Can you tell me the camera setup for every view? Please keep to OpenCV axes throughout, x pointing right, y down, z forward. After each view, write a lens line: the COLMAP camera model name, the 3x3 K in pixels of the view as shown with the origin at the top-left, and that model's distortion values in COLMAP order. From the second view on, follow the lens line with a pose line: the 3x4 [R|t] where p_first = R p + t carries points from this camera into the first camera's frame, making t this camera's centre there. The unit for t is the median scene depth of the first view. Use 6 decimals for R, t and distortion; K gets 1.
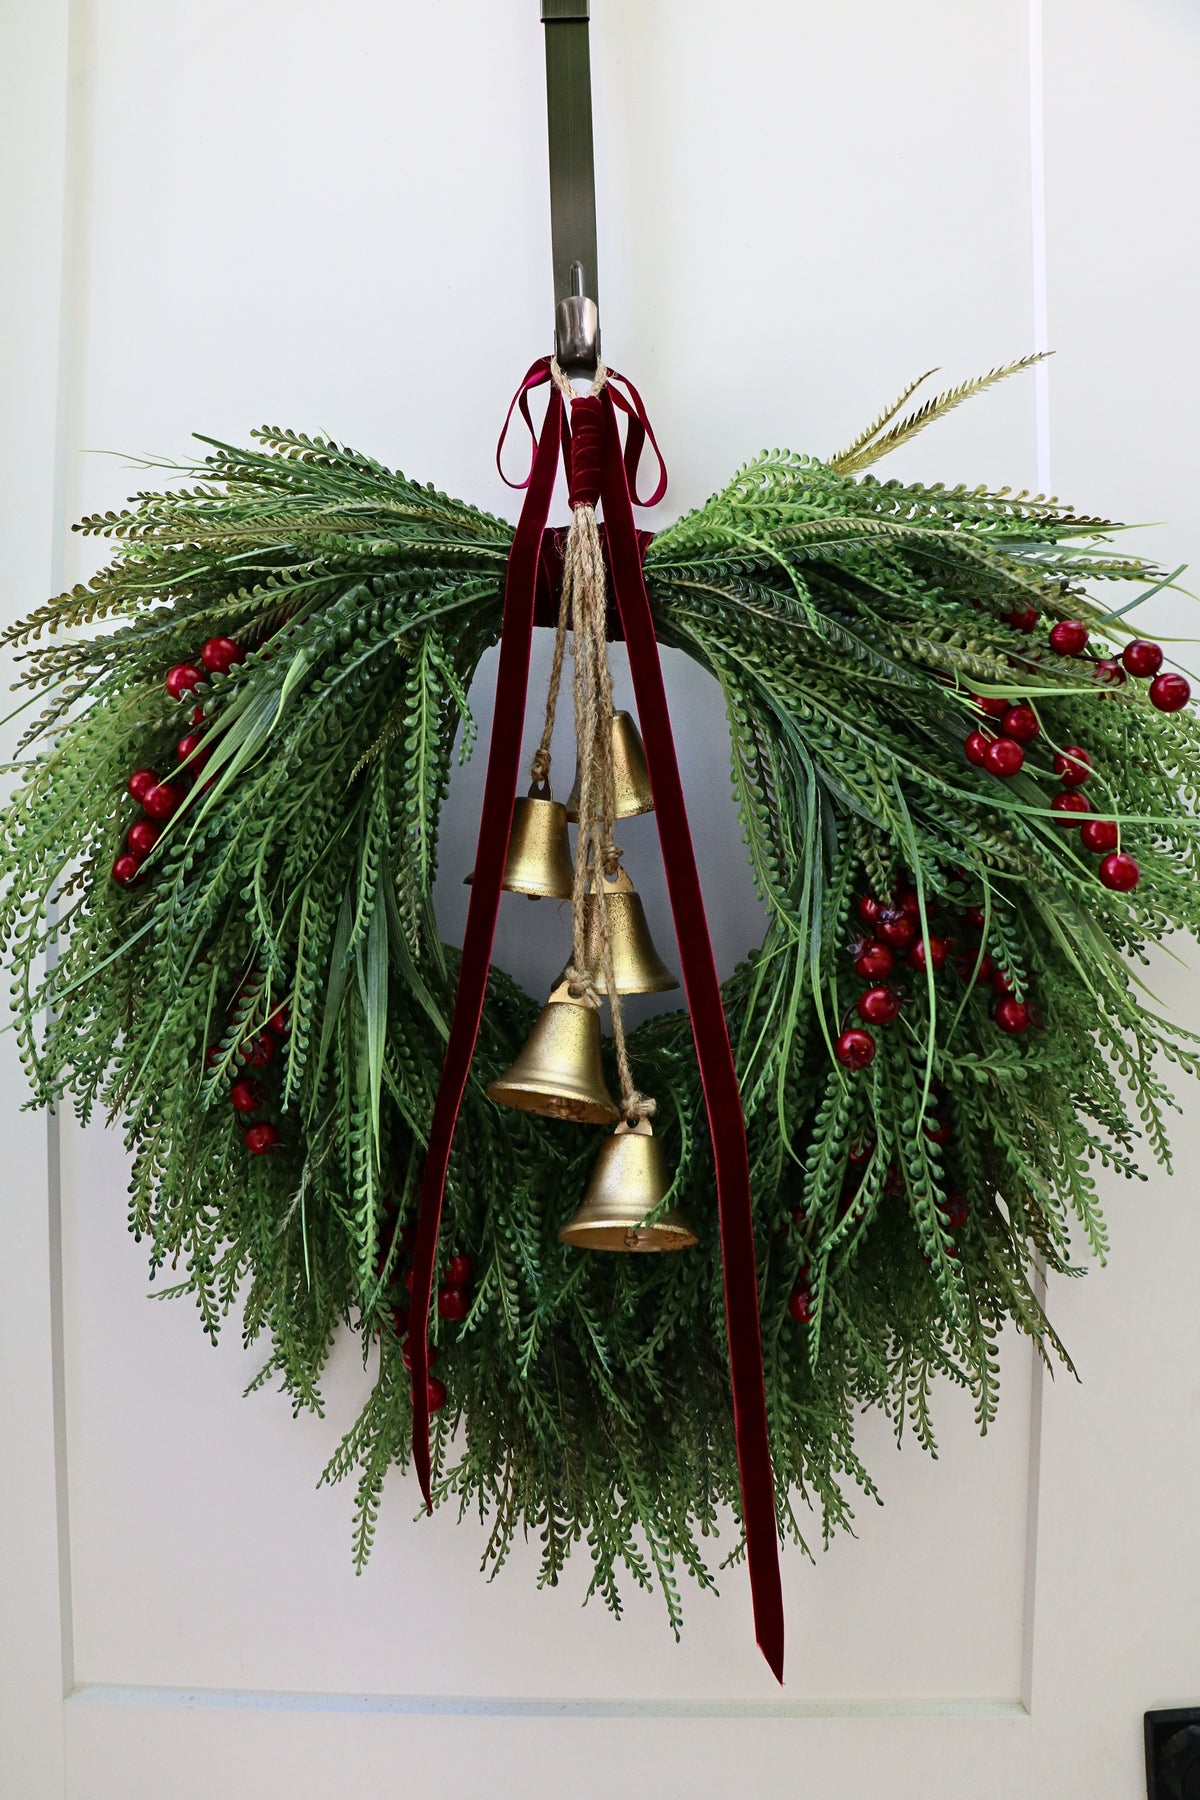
lens RADIAL K [[1502.9, 0, 598.9], [0, 1502.9, 916.1], [0, 0, 1]] dist [-0.173577, 0.090573]
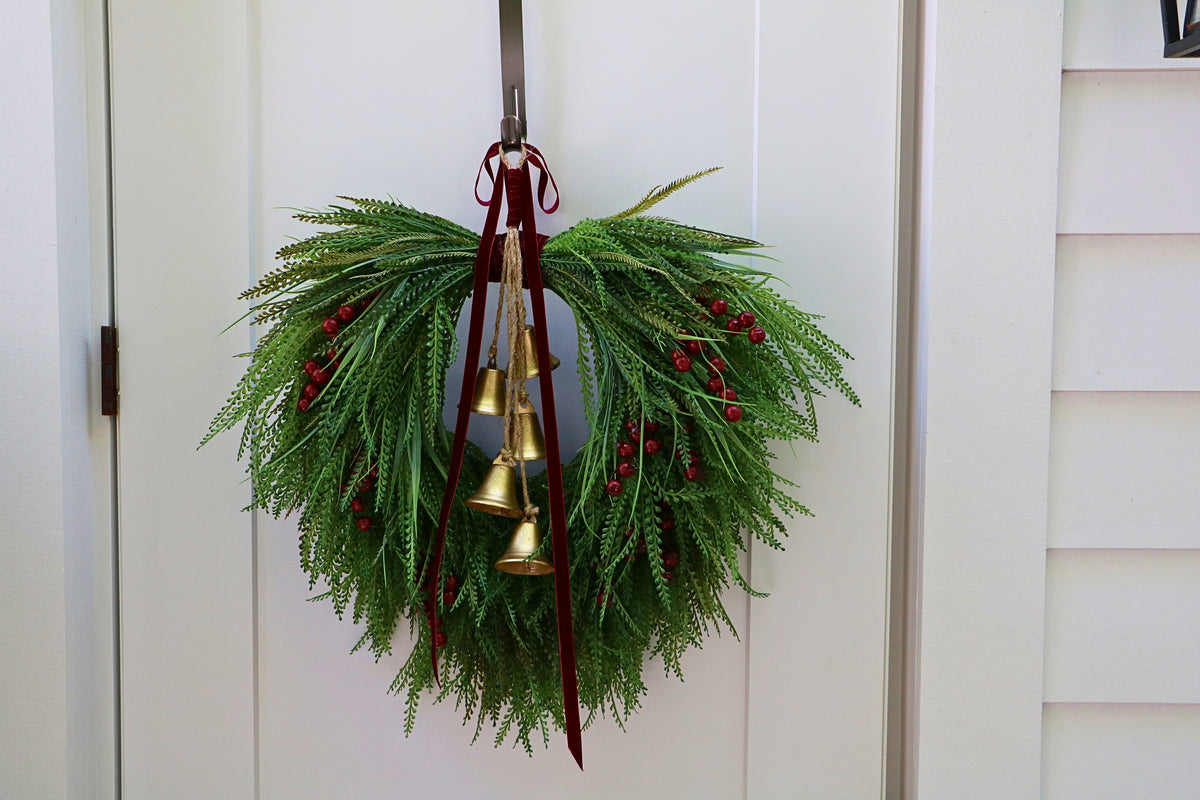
lens RADIAL K [[1434.0, 0, 591.7], [0, 1434.0, 424.3], [0, 0, 1]] dist [-0.010006, 0.000000]
pose [[0.999317, 0.006378, -0.036392, 0.195575], [-0.003709, 0.997328, 0.072965, -0.161414], [0.036760, -0.072780, 0.996670, -1.149527]]
